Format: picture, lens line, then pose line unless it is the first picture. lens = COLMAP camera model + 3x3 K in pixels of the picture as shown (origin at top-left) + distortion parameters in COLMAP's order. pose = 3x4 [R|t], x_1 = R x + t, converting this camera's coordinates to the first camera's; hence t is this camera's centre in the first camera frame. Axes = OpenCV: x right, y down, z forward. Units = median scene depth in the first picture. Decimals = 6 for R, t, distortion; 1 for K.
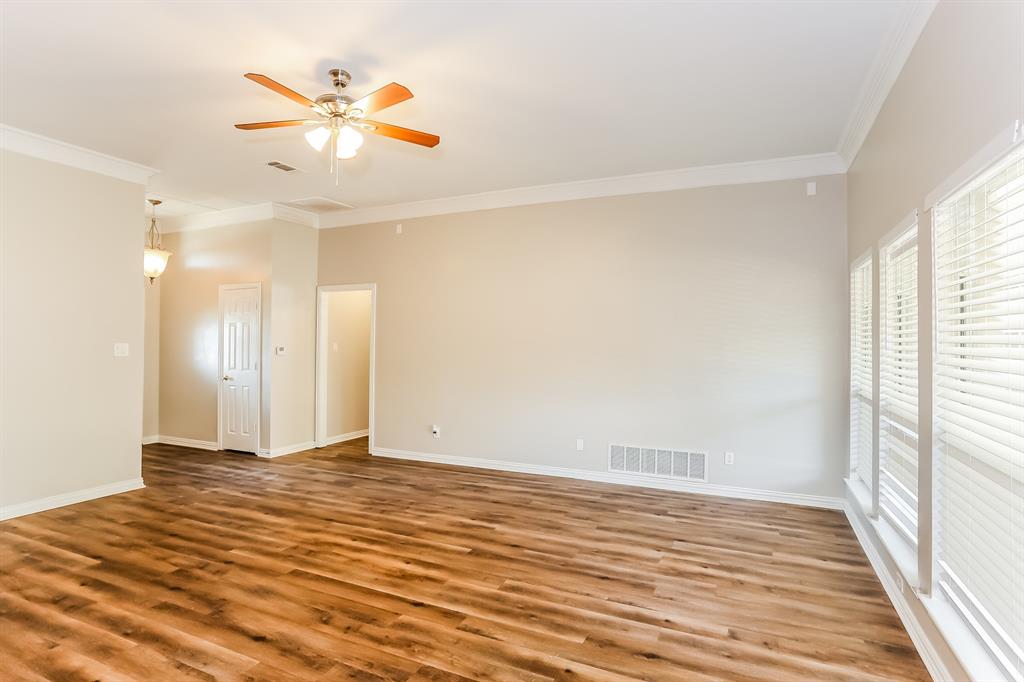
lens RADIAL K [[529.3, 0, 512.0], [0, 529.3, 341.0], [0, 0, 1]] dist [-0.052504, 0.027818]
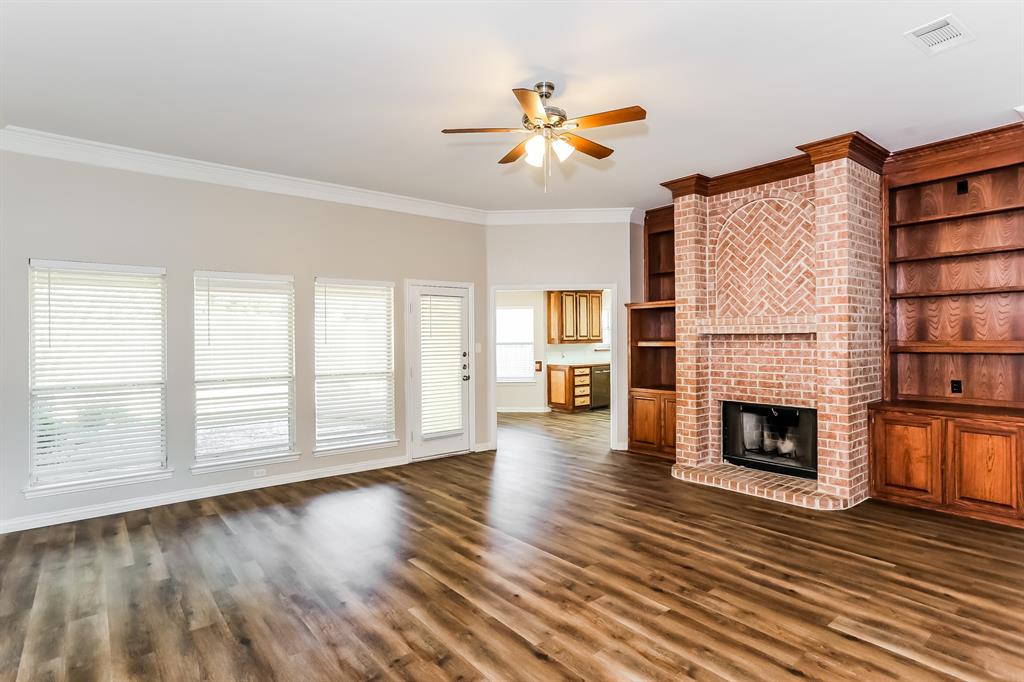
lens RADIAL K [[529.3, 0, 512.0], [0, 529.3, 341.0], [0, 0, 1]] dist [-0.052504, 0.027818]
pose [[-0.898821, 0.000817, 0.438315, -0.700890], [0.004092, 0.999970, 0.006528, -0.003746], [-0.438296, 0.007661, -0.898798, 1.873740]]
